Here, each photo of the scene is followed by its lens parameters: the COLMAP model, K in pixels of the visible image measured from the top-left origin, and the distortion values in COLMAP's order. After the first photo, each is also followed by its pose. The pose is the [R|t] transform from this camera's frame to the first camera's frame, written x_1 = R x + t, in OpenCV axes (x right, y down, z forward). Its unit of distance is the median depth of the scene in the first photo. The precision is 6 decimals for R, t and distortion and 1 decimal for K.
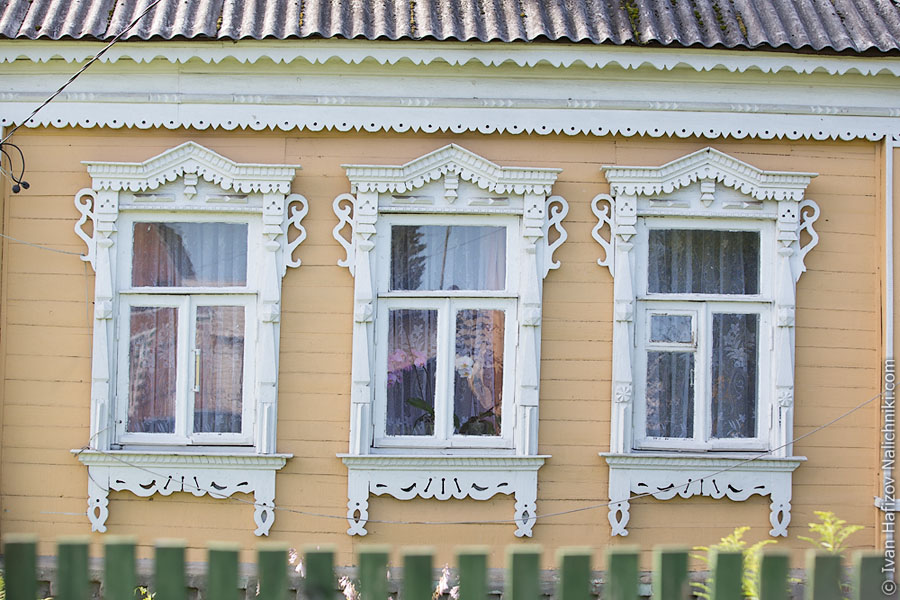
lens RADIAL K [[1865.0, 0, 454.1], [0, 1865.0, 304.7], [0, 0, 1]] dist [-0.064062, 0.000000]
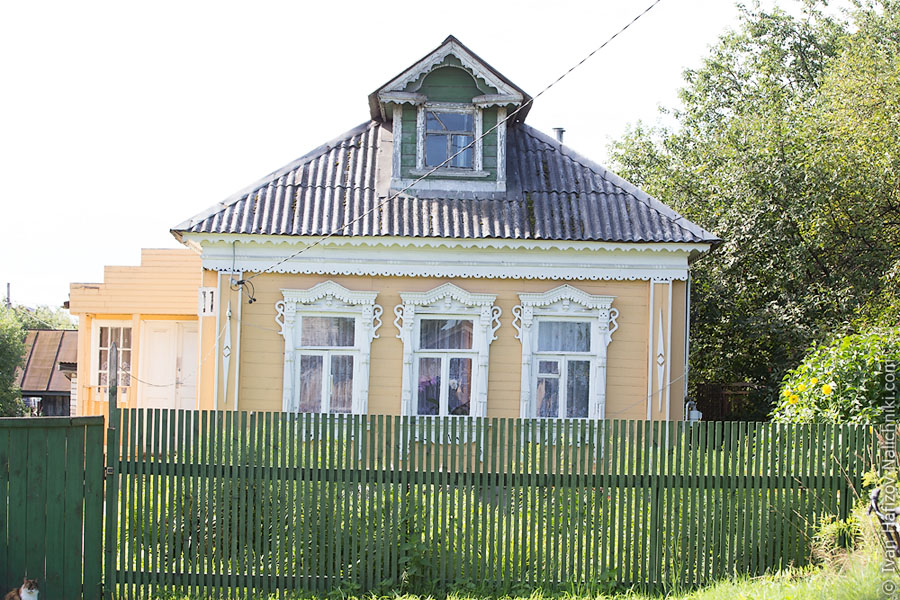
lens RADIAL K [[1865.0, 0, 447.7], [0, 1865.0, 299.0], [0, 0, 1]] dist [-0.064062, 0.000000]
pose [[0.999886, 0.007432, -0.013171, 0.026829], [-0.007455, 0.999971, -0.001726, -0.062777], [0.013157, 0.001824, 0.999912, -1.190406]]
